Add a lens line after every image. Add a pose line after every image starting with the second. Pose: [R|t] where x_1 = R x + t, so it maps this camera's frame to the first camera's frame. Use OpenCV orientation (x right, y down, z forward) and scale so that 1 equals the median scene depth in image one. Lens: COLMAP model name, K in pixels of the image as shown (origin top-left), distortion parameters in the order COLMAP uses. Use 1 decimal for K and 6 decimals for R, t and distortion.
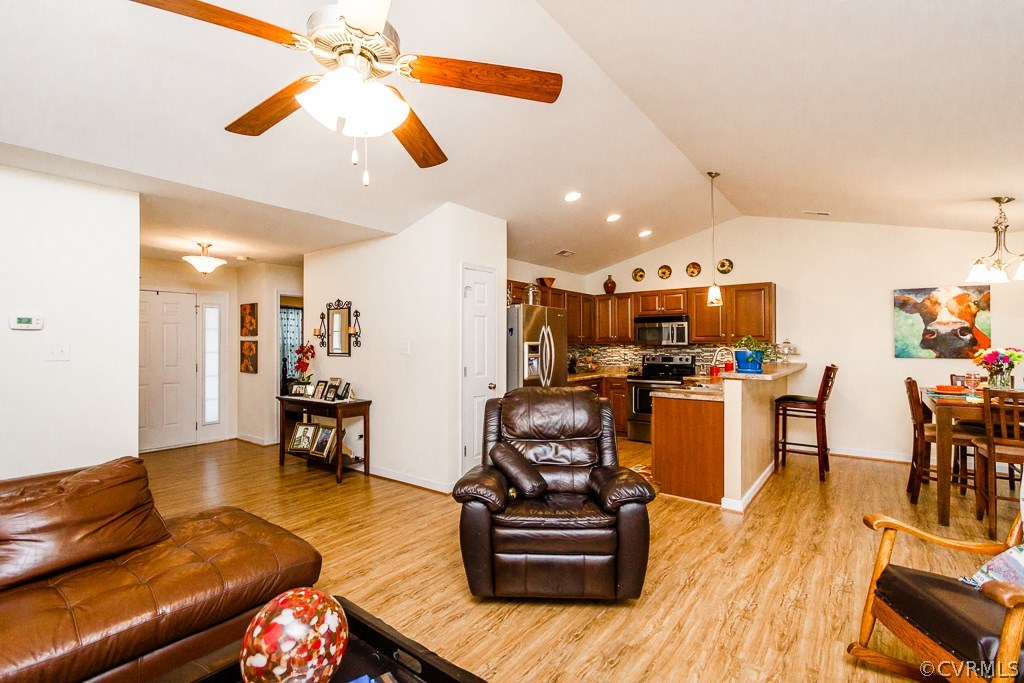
lens RADIAL K [[466.7, 0, 506.1], [0, 466.7, 340.1], [0, 0, 1]] dist [0.006444, -0.005066]
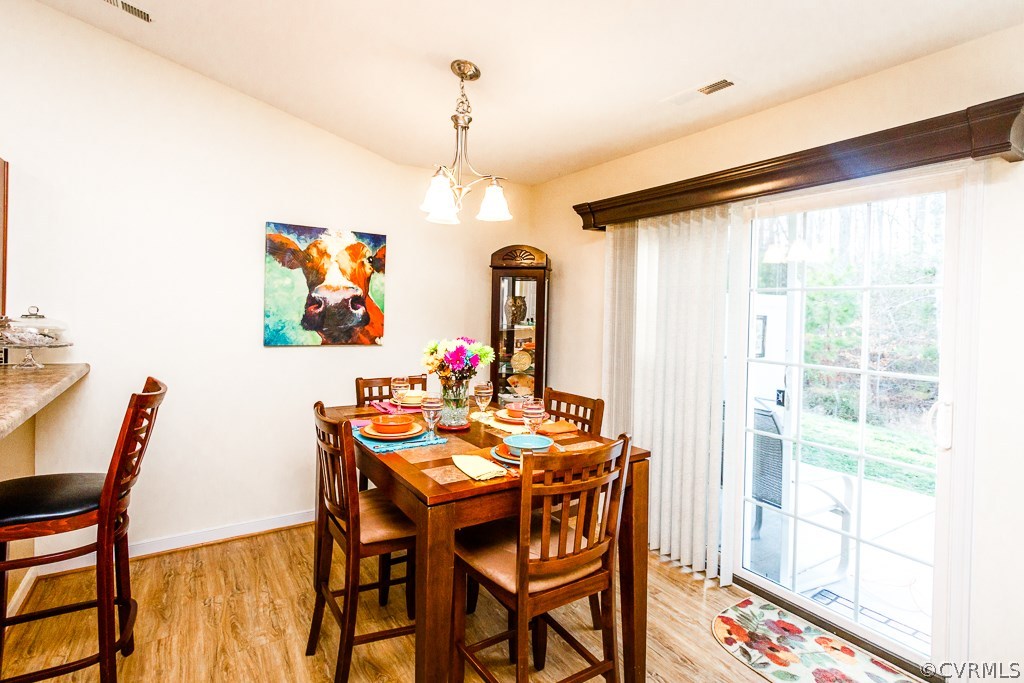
lens RADIAL K [[492.6, 0, 494.0], [0, 492.6, 317.6], [0, 0, 1]] dist [0.003140, -0.000791]
pose [[0.346560, 0.000162, 0.938028, 0.315983], [-0.031149, 0.999450, 0.011336, -0.008942], [-0.937511, -0.033147, 0.346374, 0.453456]]
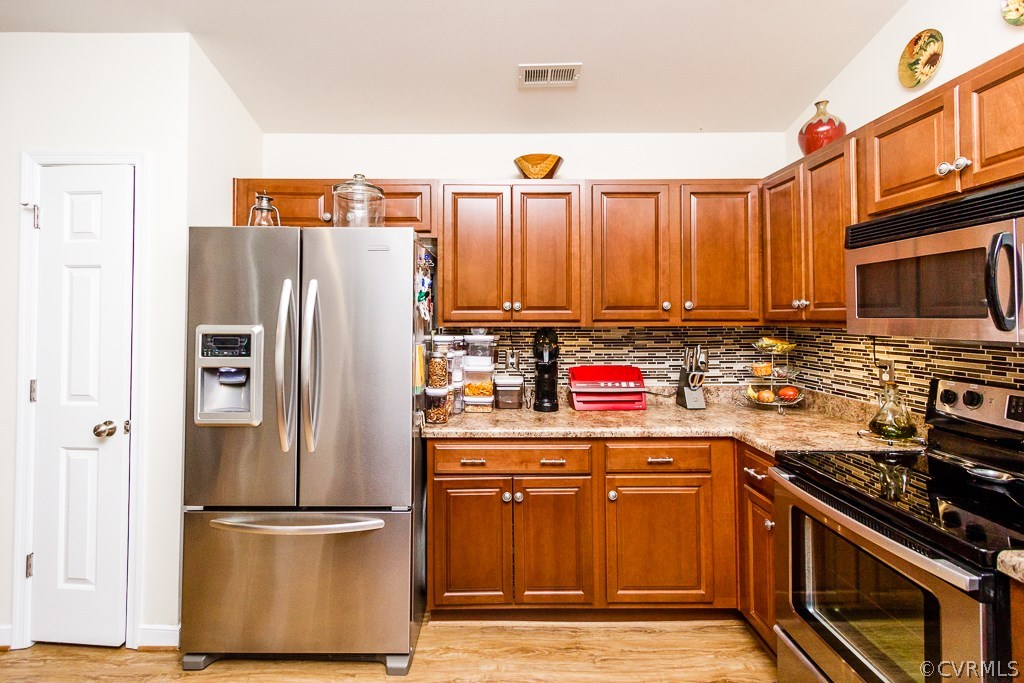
lens RADIAL K [[466.7, 0, 498.2], [0, 466.7, 311.0], [0, 0, 1]] dist [0.006444, -0.005066]
pose [[0.619459, -0.008937, -0.784978, 0.379796], [0.009602, 0.999947, -0.003807, -0.003617], [0.784970, -0.005179, 0.619512, 0.736338]]
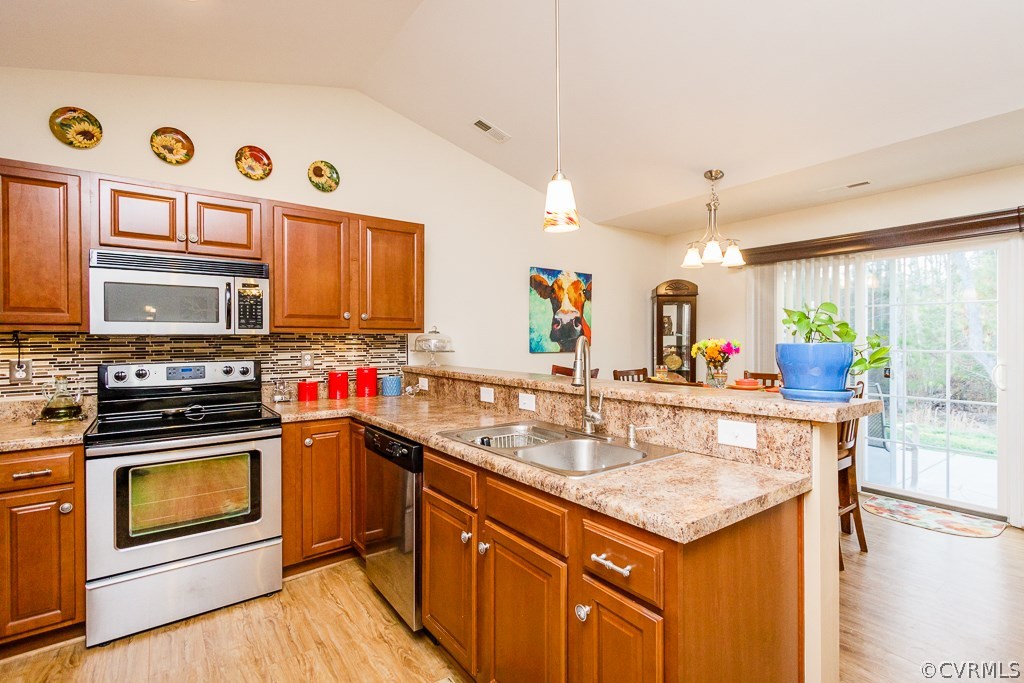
lens RADIAL K [[466.7, 0, 511.5], [0, 466.7, 342.0], [0, 0, 1]] dist [0.006444, -0.005066]
pose [[0.277566, -0.005093, 0.960693, 0.050065], [-0.007512, 0.999944, 0.007471, 0.011433], [-0.960677, -0.009290, 0.277512, 0.672872]]
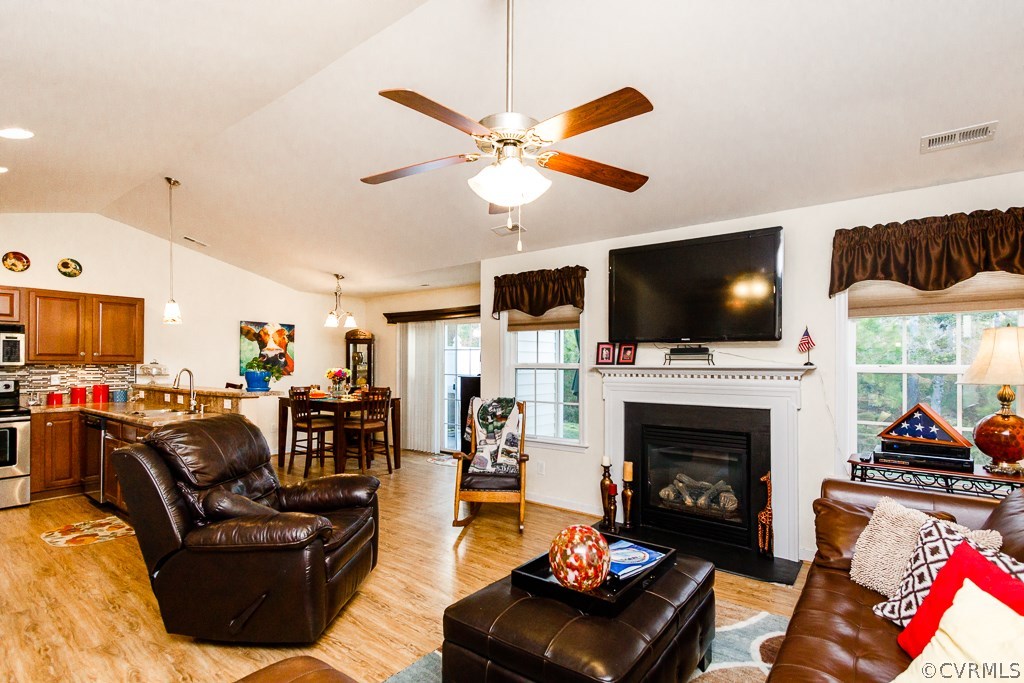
lens RADIAL K [[466.7, 0, 509.4], [0, 466.7, 360.8], [0, 0, 1]] dist [0.006444, -0.005066]
pose [[-0.012816, 0.007731, 0.999888, -0.344767], [-0.012752, 0.999888, -0.007894, -0.001085], [-0.999837, -0.012852, -0.012716, 0.252357]]
